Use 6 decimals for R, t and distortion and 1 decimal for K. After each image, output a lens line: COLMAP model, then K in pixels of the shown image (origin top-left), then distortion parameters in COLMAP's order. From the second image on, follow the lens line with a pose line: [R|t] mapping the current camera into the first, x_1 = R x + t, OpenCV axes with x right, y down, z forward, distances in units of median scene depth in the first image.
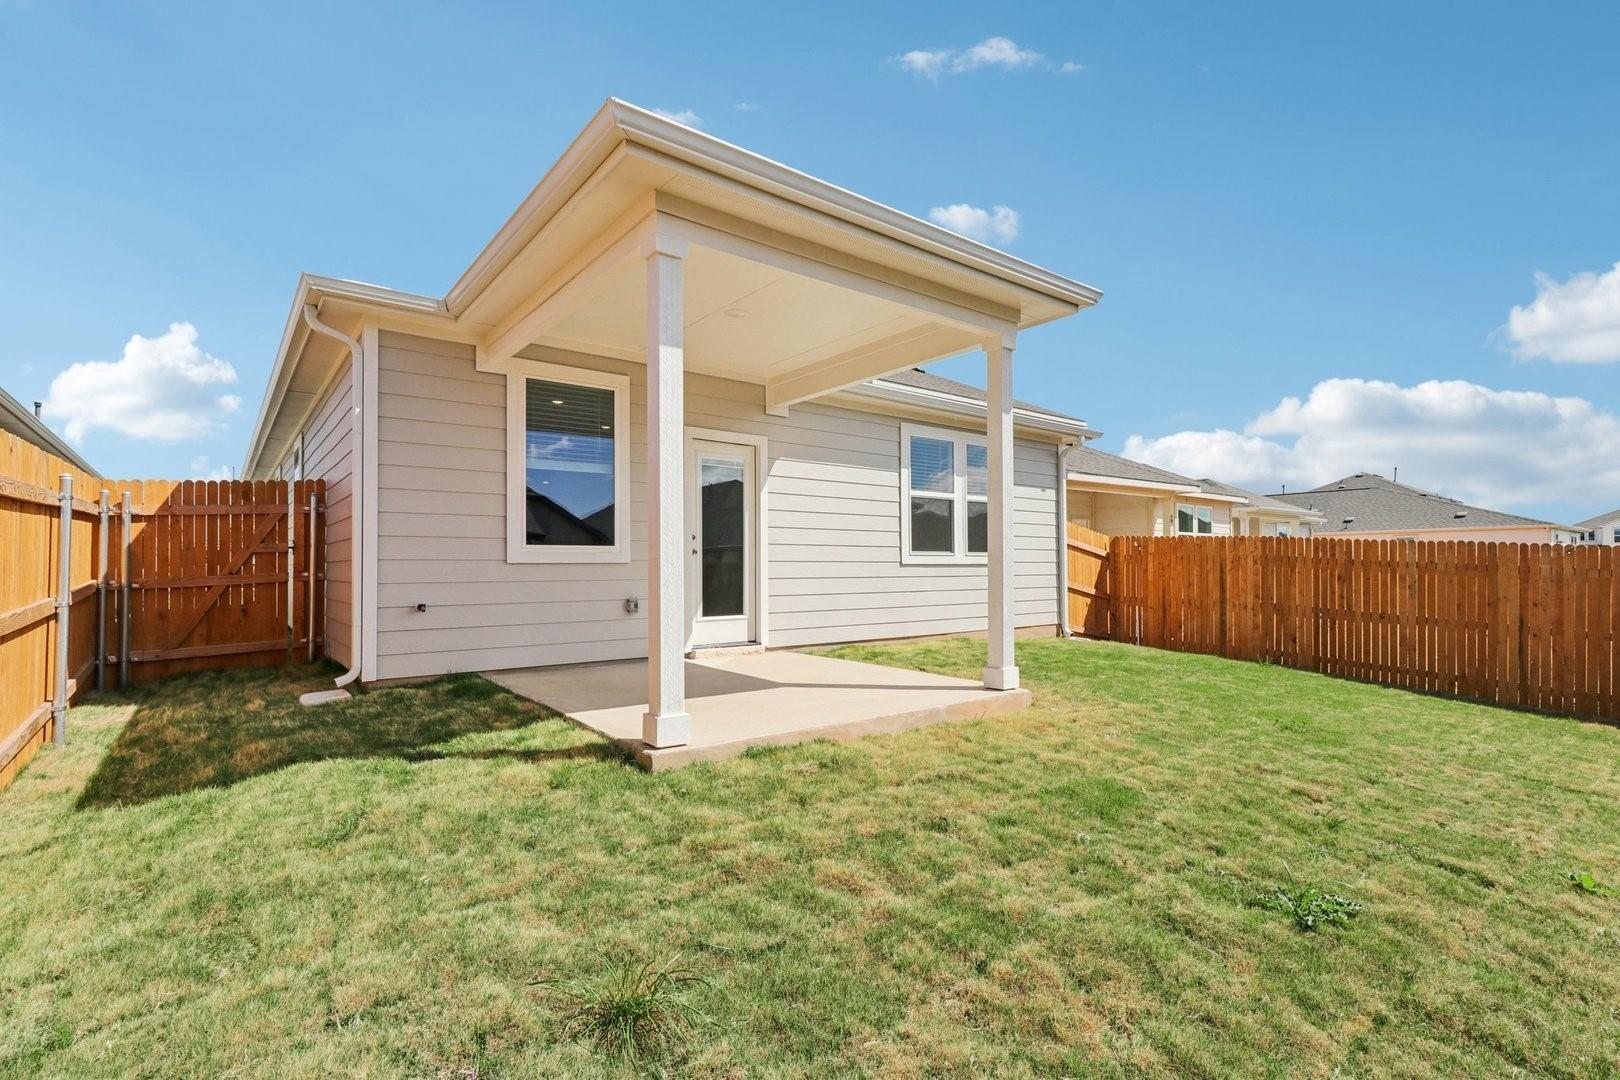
lens RADIAL K [[750.7, 0, 796.7], [0, 750.7, 552.1], [0, 0, 1]] dist [0.006075, -0.001547]
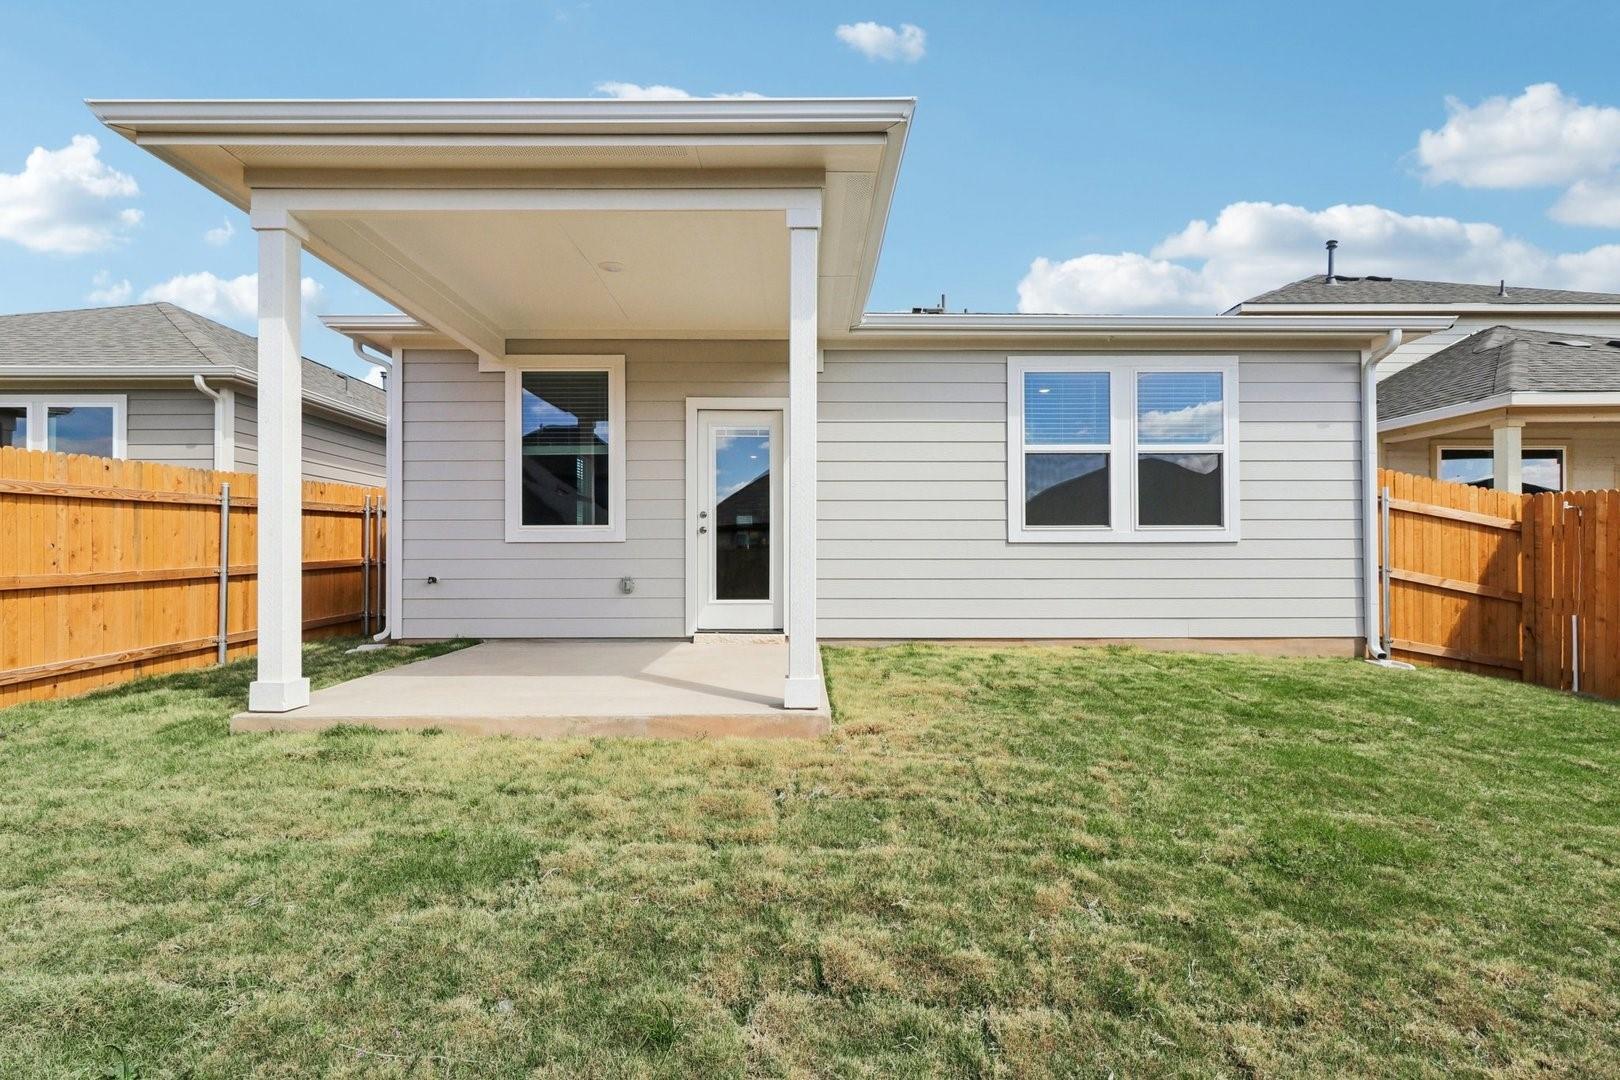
lens RADIAL K [[750.7, 0, 807.1], [0, 750.7, 549.6], [0, 0, 1]] dist [0.006075, -0.001547]
pose [[0.795520, -0.006124, -0.605896, 0.423021], [0.011030, 0.999930, 0.004375, 0.017214], [0.605827, -0.010163, 0.795532, 0.260002]]
